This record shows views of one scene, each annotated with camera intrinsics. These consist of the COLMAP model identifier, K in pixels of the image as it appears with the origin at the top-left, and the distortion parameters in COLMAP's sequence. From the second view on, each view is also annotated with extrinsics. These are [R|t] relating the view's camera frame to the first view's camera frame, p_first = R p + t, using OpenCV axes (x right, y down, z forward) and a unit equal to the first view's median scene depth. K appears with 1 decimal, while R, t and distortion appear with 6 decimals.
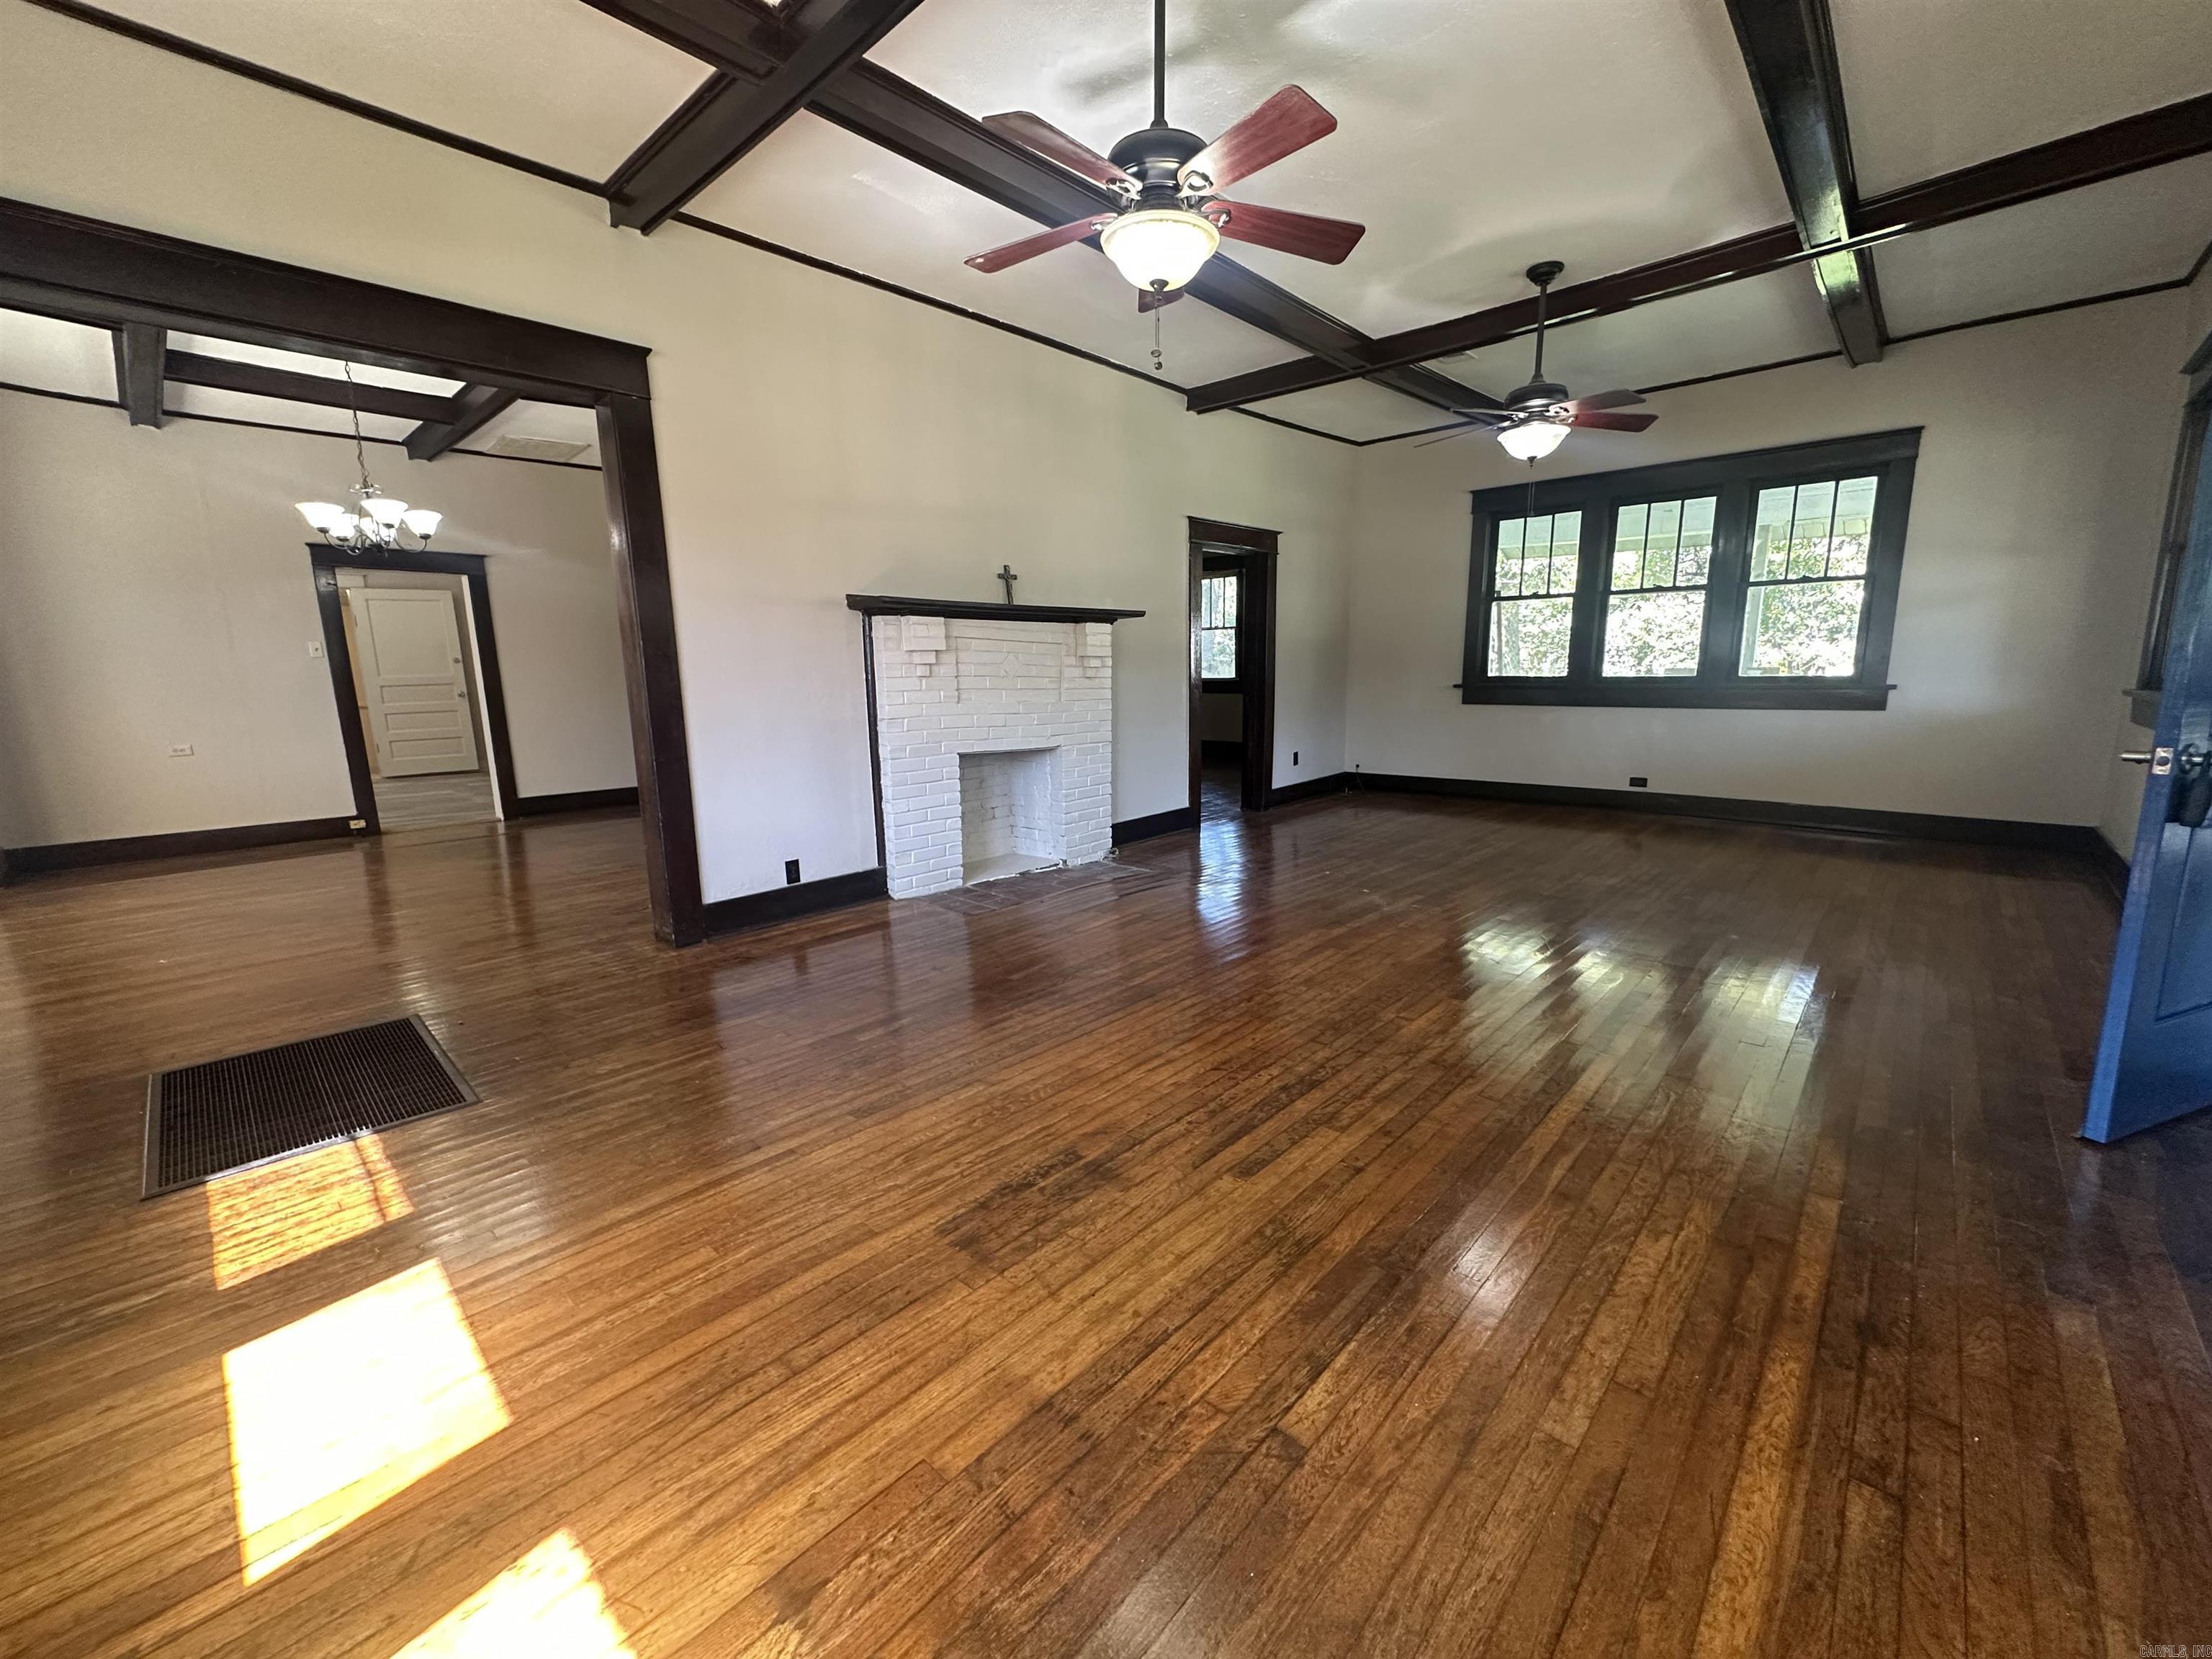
lens RADIAL K [[885.3, 0, 1101.0], [0, 885.3, 834.1], [0, 0, 1]] dist [-0.002442, -0.000128]
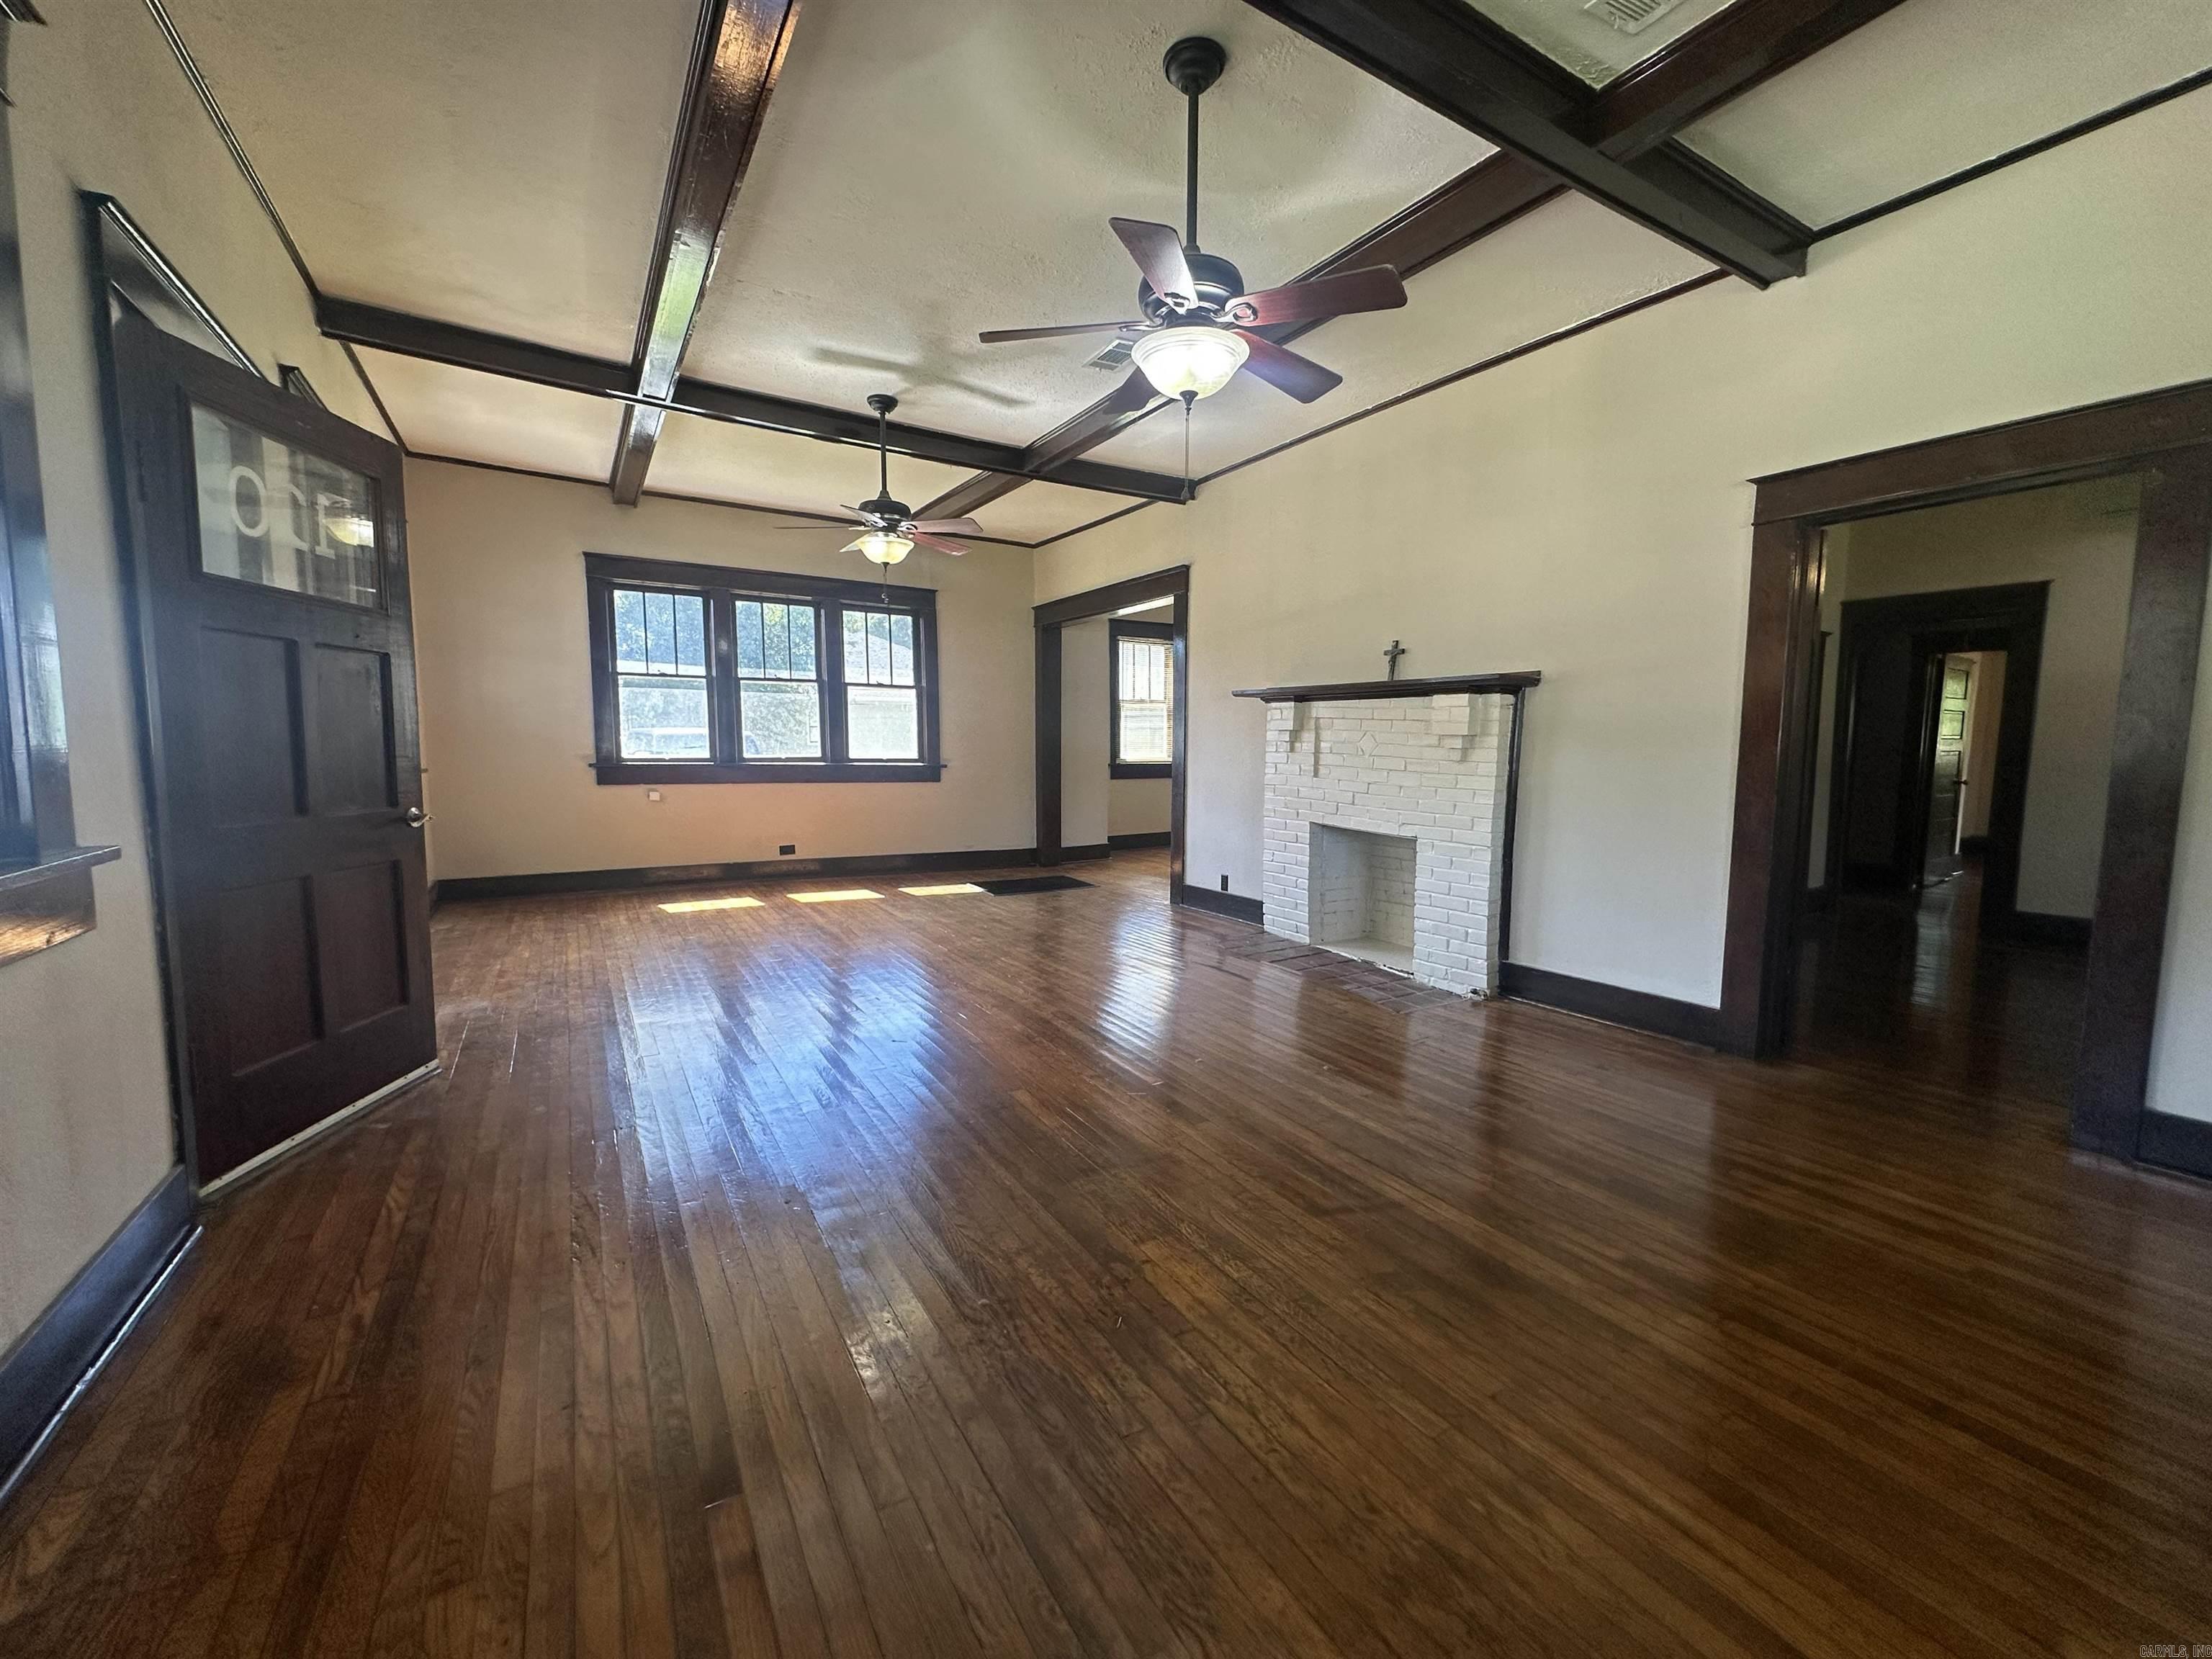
lens RADIAL K [[879.0, 0, 1100.9], [0, 879.0, 837.5], [0, 0, 1]] dist [-0.004634, -0.000221]
pose [[-0.270125, 0.120195, -0.955293, 0.963515], [-0.178294, 0.968773, 0.172307, -0.216672], [0.946173, 0.216868, -0.240260, 1.031553]]
